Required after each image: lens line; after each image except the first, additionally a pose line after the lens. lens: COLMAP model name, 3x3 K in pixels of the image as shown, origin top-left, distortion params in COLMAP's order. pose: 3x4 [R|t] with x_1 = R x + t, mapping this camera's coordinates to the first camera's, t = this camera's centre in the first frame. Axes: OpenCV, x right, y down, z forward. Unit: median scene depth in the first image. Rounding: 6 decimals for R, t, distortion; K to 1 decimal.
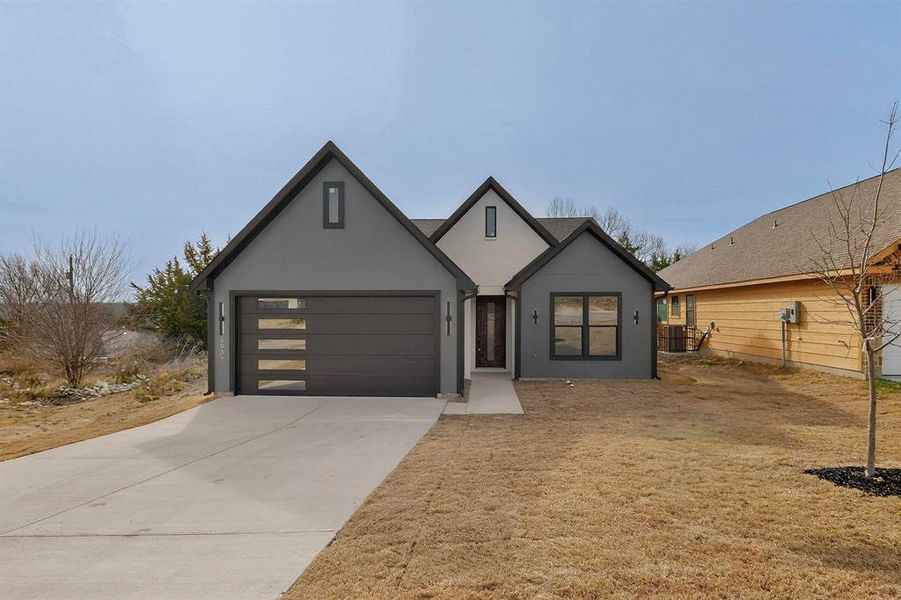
lens RADIAL K [[509.2, 0, 451.3], [0, 509.2, 303.2], [0, 0, 1]] dist [0.023516, -0.000160]
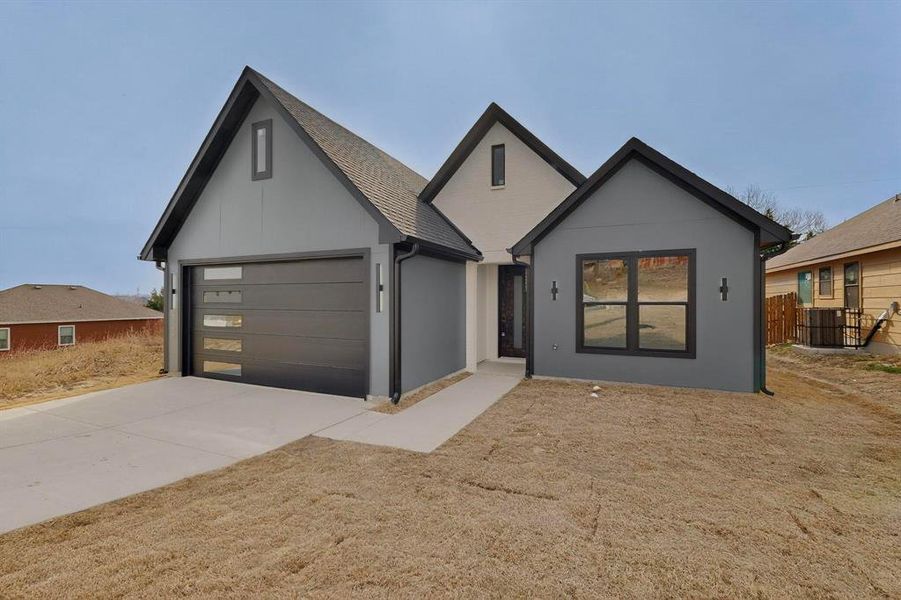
lens RADIAL K [[393.3, 0, 450.7], [0, 393.3, 299.0], [0, 0, 1]] dist [0.006520, -0.000689]
pose [[0.928983, -0.002093, -0.370116, 0.228645], [0.004800, 0.999968, 0.006394, 0.033853], [0.370091, -0.007716, 0.928963, 0.433563]]
